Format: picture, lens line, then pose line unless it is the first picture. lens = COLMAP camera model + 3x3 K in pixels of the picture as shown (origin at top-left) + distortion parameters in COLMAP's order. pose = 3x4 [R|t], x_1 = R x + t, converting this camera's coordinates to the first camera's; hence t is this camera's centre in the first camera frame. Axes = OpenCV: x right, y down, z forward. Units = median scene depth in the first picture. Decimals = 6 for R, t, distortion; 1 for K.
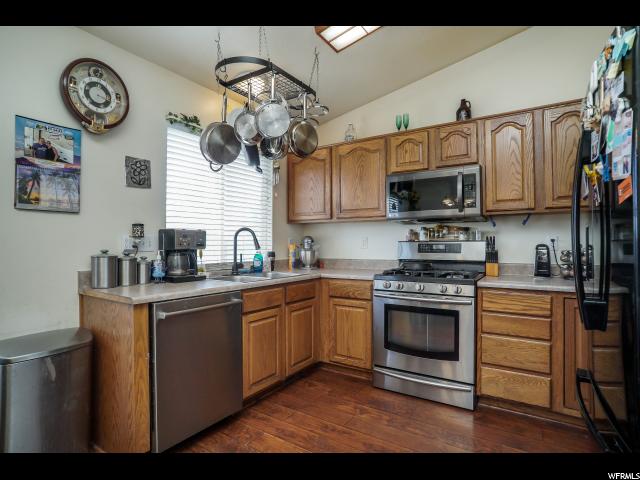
lens RADIAL K [[339.2, 0, 318.4], [0, 339.2, 242.7], [0, 0, 1]] dist [-0.041394, 0.007558]
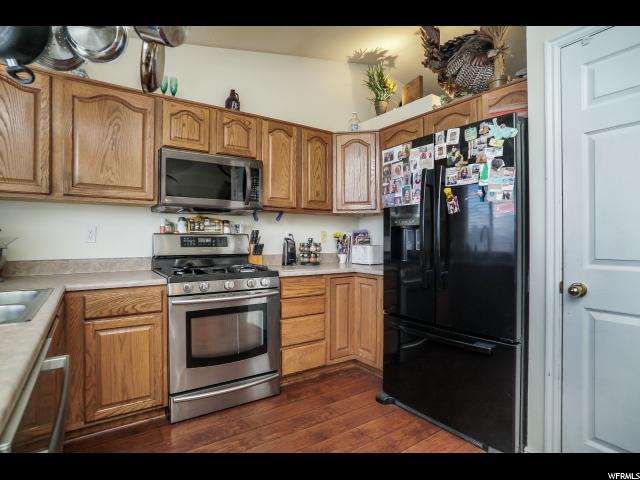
lens RADIAL K [[339.2, 0, 322.2], [0, 339.2, 241.9], [0, 0, 1]] dist [-0.041394, 0.007558]
pose [[0.375634, -0.006302, 0.926746, -0.382515], [-0.006454, 0.999935, 0.009415, 0.006694], [-0.926745, -0.009517, 0.375569, 0.381889]]
